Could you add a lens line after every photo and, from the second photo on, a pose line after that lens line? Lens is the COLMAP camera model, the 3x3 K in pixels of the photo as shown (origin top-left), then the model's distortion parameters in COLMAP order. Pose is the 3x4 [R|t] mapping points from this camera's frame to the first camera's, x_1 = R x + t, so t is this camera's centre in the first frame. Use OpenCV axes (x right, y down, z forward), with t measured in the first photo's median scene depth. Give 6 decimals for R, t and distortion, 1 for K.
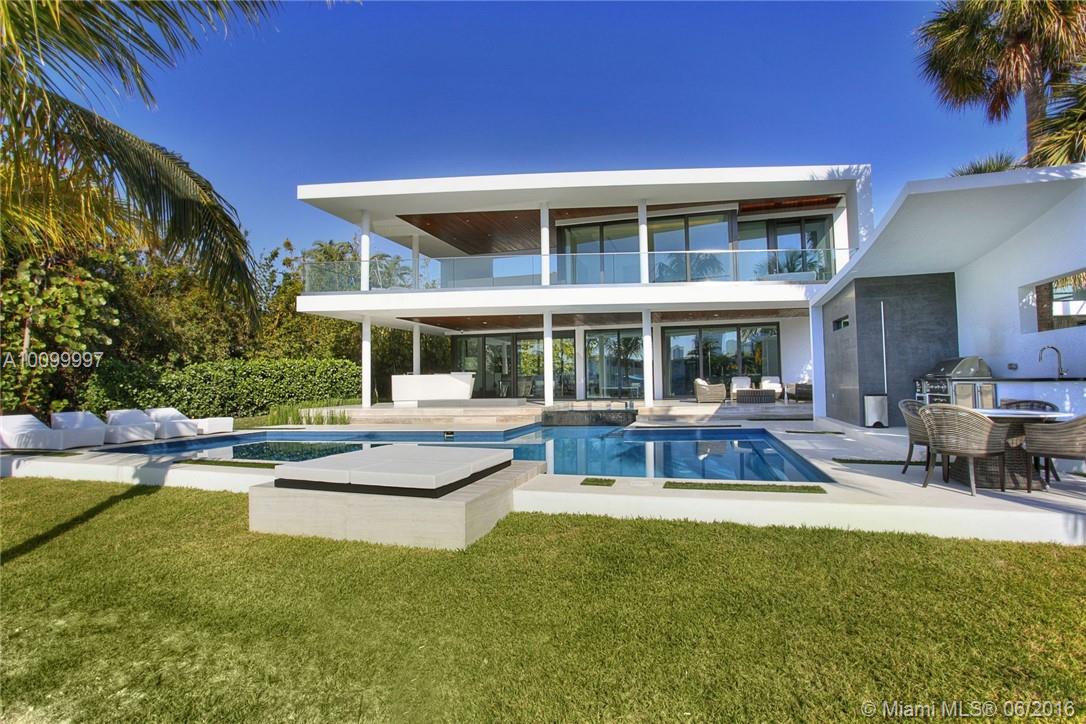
lens RADIAL K [[525.7, 0, 532.0], [0, 525.7, 354.8], [0, 0, 1]] dist [-0.040046, 0.000815]
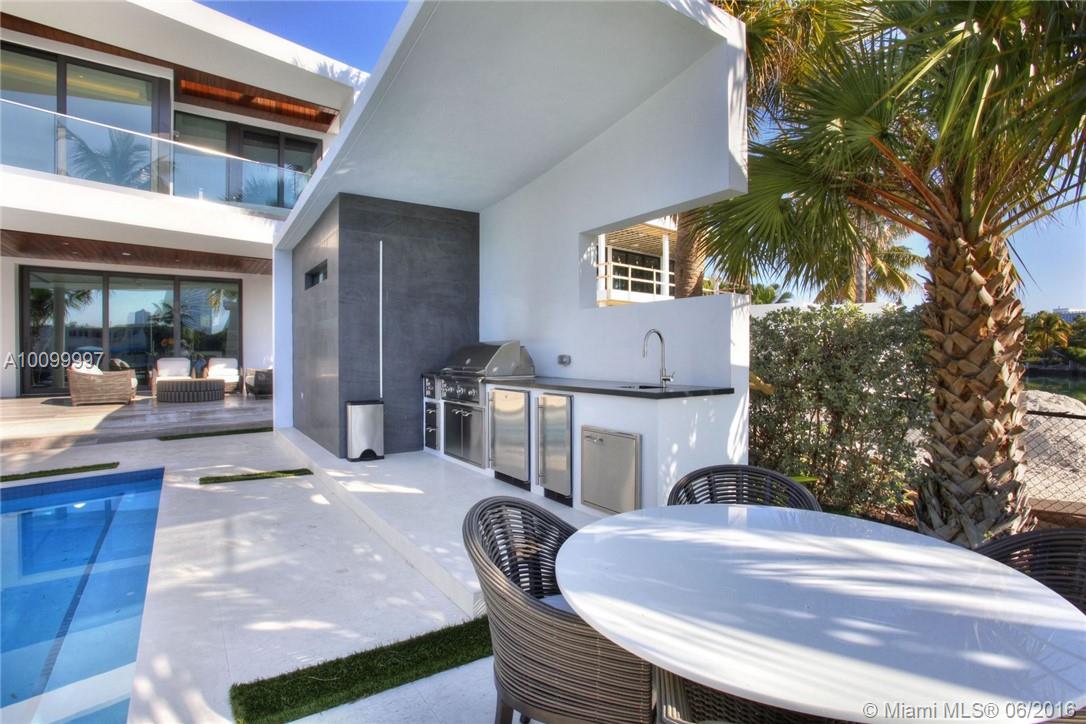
lens RADIAL K [[525.7, 0, 532.0], [0, 525.7, 354.8], [0, 0, 1]] dist [-0.040046, 0.000815]
pose [[0.622395, 0.004656, 0.782690, 0.324114], [-0.045698, 0.998493, 0.030400, -0.000855], [-0.781368, -0.054688, 0.621669, 0.494595]]
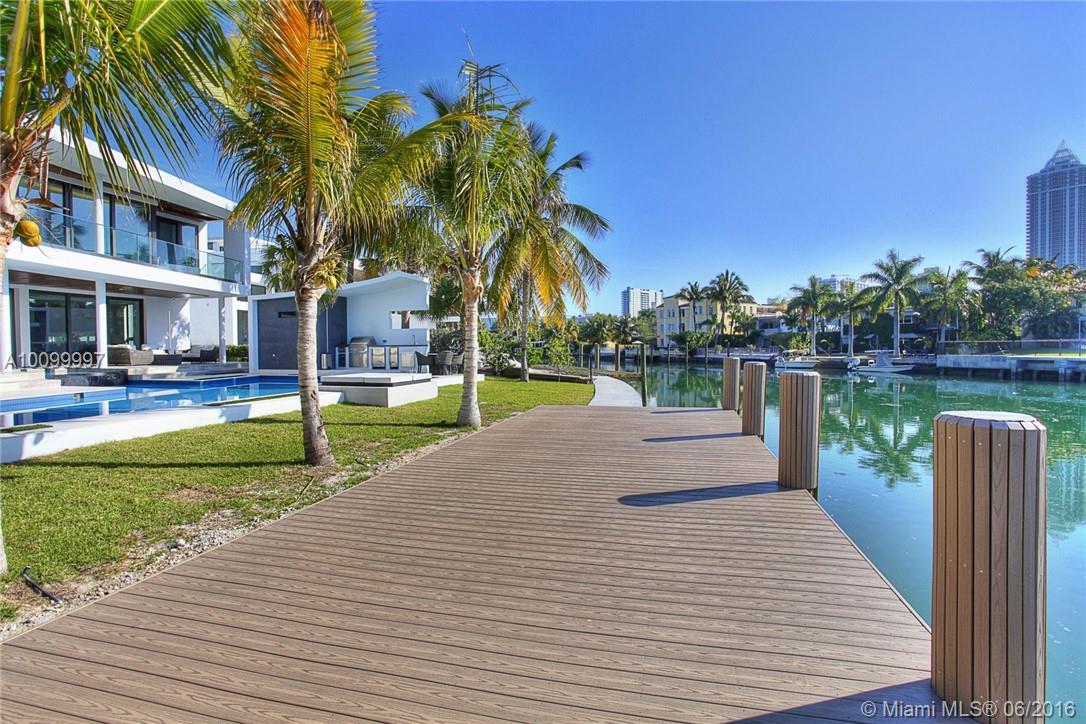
lens RADIAL K [[525.7, 0, 532.0], [0, 525.7, 354.8], [0, 0, 1]] dist [-0.040046, 0.000815]
pose [[-0.030910, -0.008282, 0.999488, -1.394413], [-0.042730, 0.999062, 0.006957, 0.033775], [-0.998608, -0.042493, -0.031235, 0.260194]]
